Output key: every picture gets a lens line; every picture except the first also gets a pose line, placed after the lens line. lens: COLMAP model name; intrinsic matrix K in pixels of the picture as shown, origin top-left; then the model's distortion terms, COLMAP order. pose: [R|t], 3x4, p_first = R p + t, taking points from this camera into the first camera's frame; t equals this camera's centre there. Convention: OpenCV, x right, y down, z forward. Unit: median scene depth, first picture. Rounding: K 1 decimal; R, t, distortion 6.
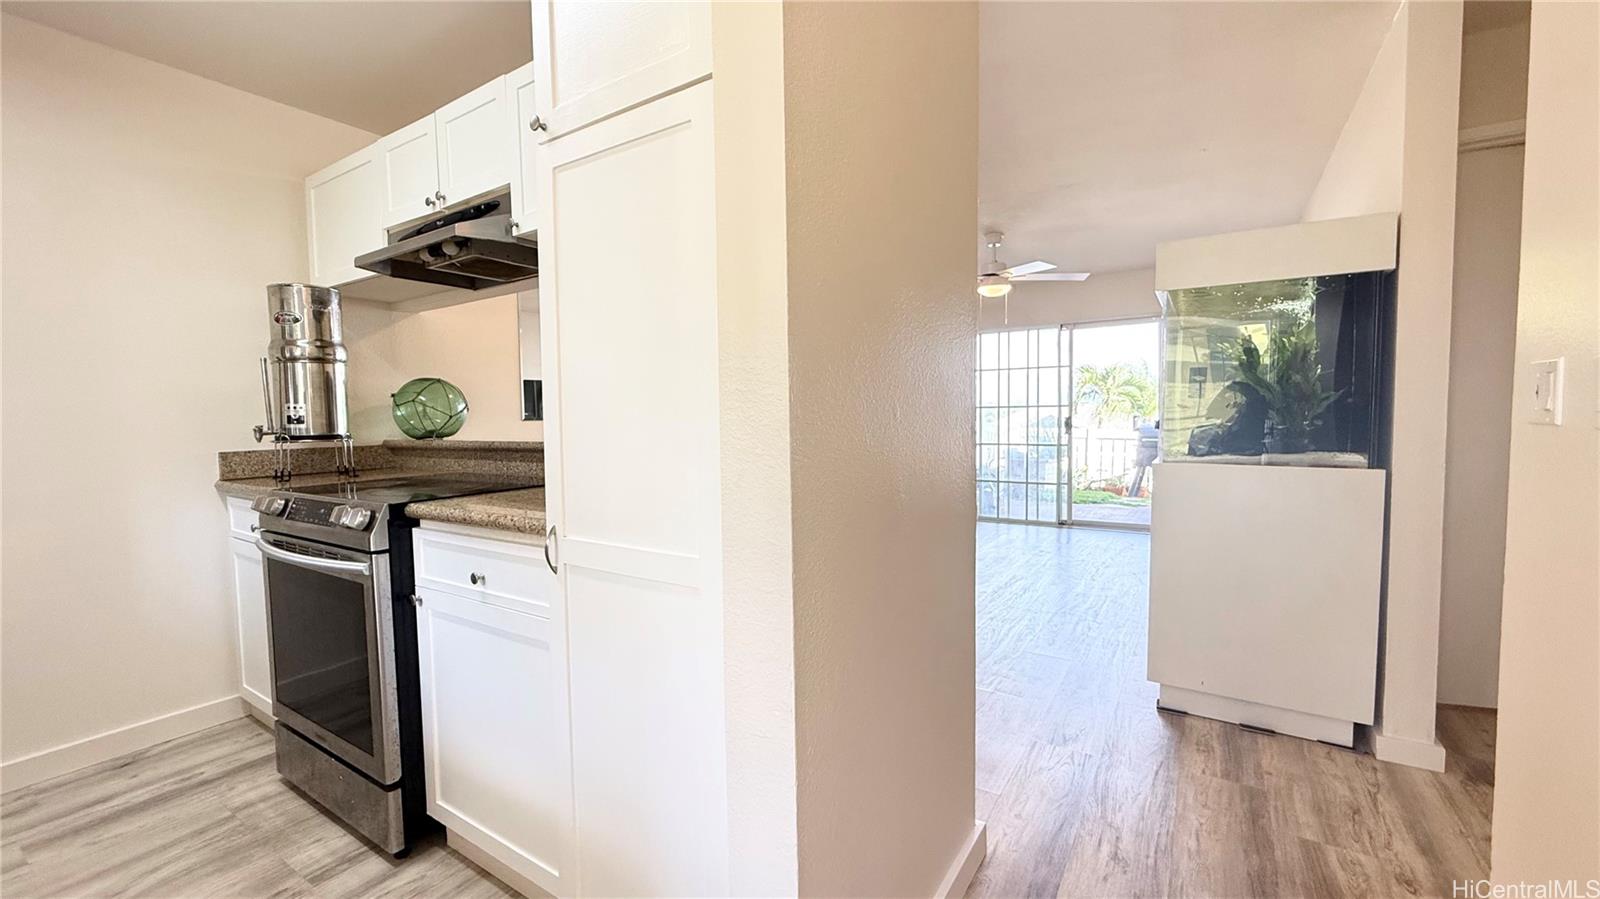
lens RADIAL K [[635.7, 0, 800.0], [0, 635.7, 449.5], [0, 0, 1]] dist [-0.002394, 0.000195]
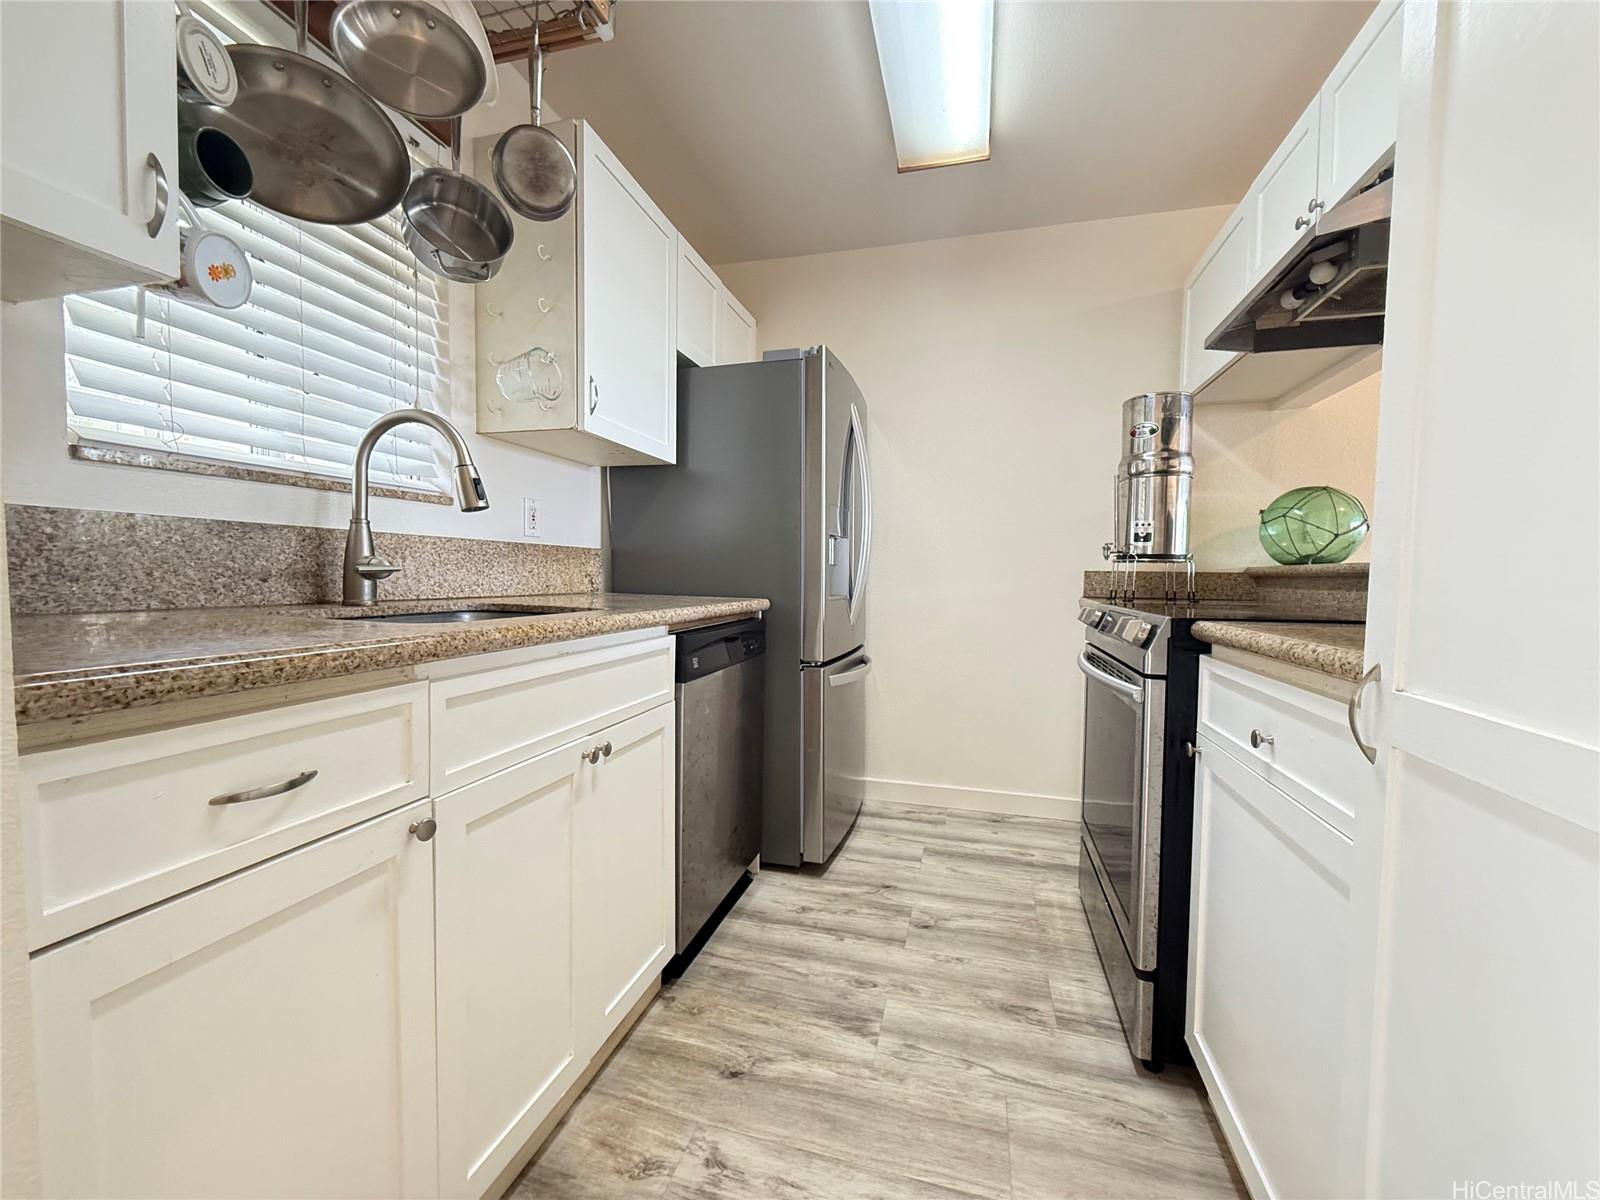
lens RADIAL K [[618.4, 0, 790.5], [0, 618.4, 593.3], [0, 0, 1]] dist [-0.016352, -0.000043]
pose [[0.262860, 0.037521, -0.964104, -0.035925], [-0.057910, 0.998056, 0.023054, 0.055995], [0.963094, 0.049771, 0.264522, 0.299177]]
